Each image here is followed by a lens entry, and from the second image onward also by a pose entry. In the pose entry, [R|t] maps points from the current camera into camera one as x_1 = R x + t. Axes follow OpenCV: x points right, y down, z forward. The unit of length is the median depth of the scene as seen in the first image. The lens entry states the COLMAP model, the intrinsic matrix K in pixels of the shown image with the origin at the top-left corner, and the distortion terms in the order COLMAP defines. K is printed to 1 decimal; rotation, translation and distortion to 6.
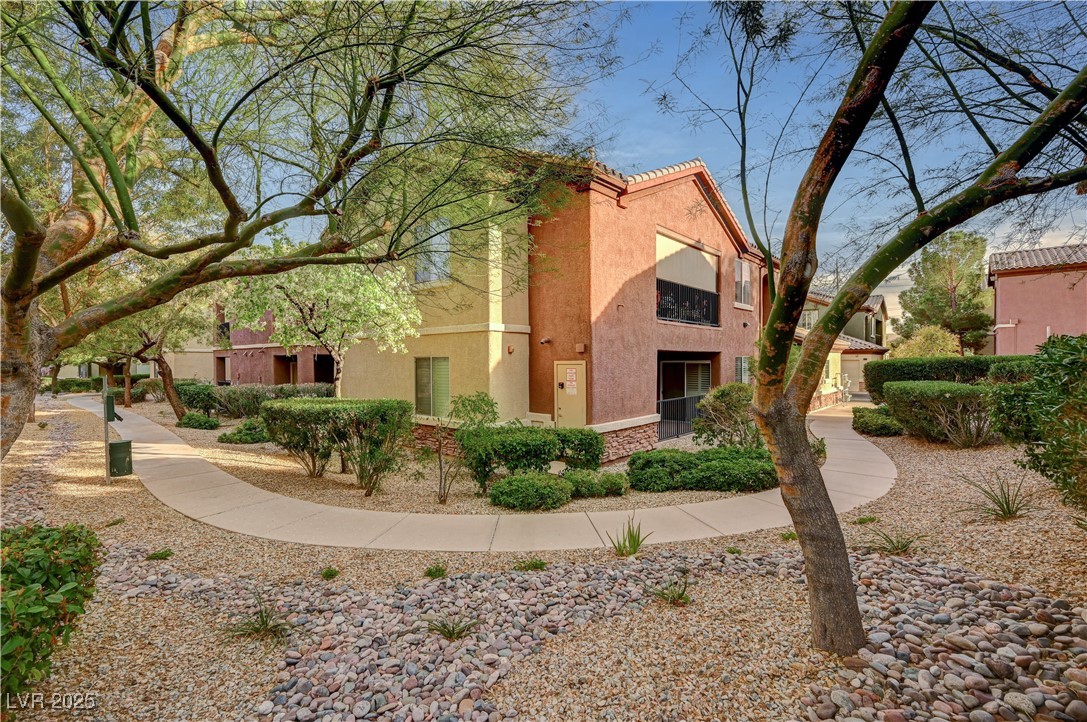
lens RADIAL K [[454.7, 0, 545.2], [0, 454.7, 365.4], [0, 0, 1]] dist [-0.004983, -0.000805]
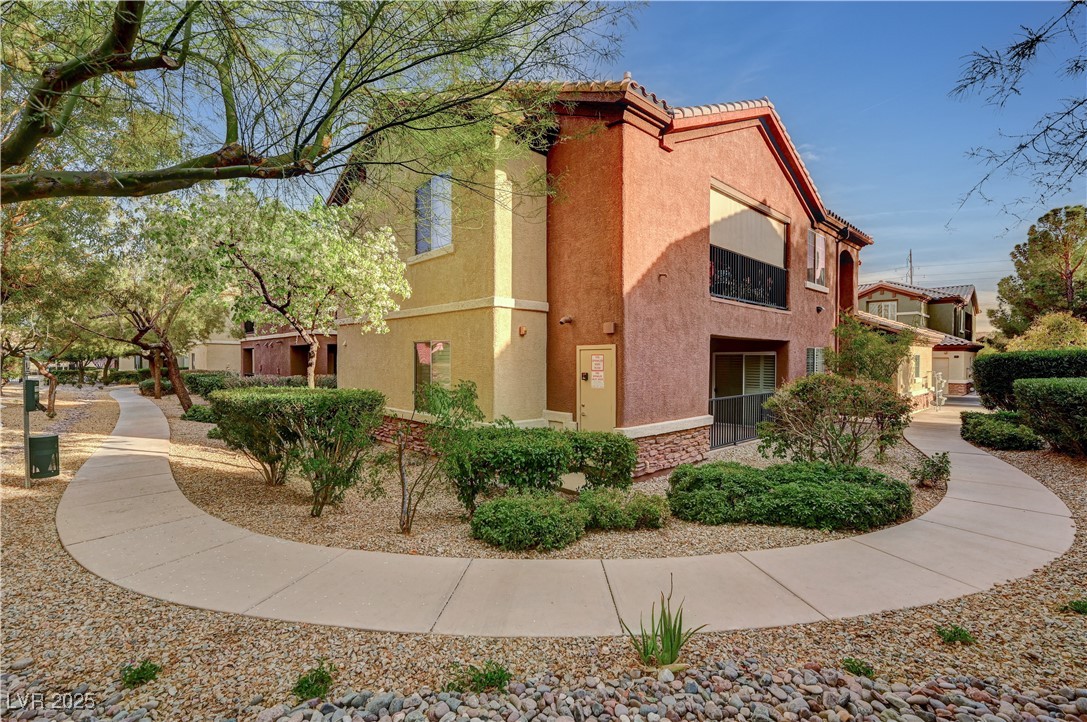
lens RADIAL K [[491.5, 0, 539.0], [0, 491.5, 361.7], [0, 0, 1]] dist [-0.004522, 0.000729]
pose [[0.995933, 0.009371, -0.089614, 0.033659], [-0.009152, 0.999954, 0.002863, 0.017578], [0.089636, -0.002031, 0.995972, 0.153290]]
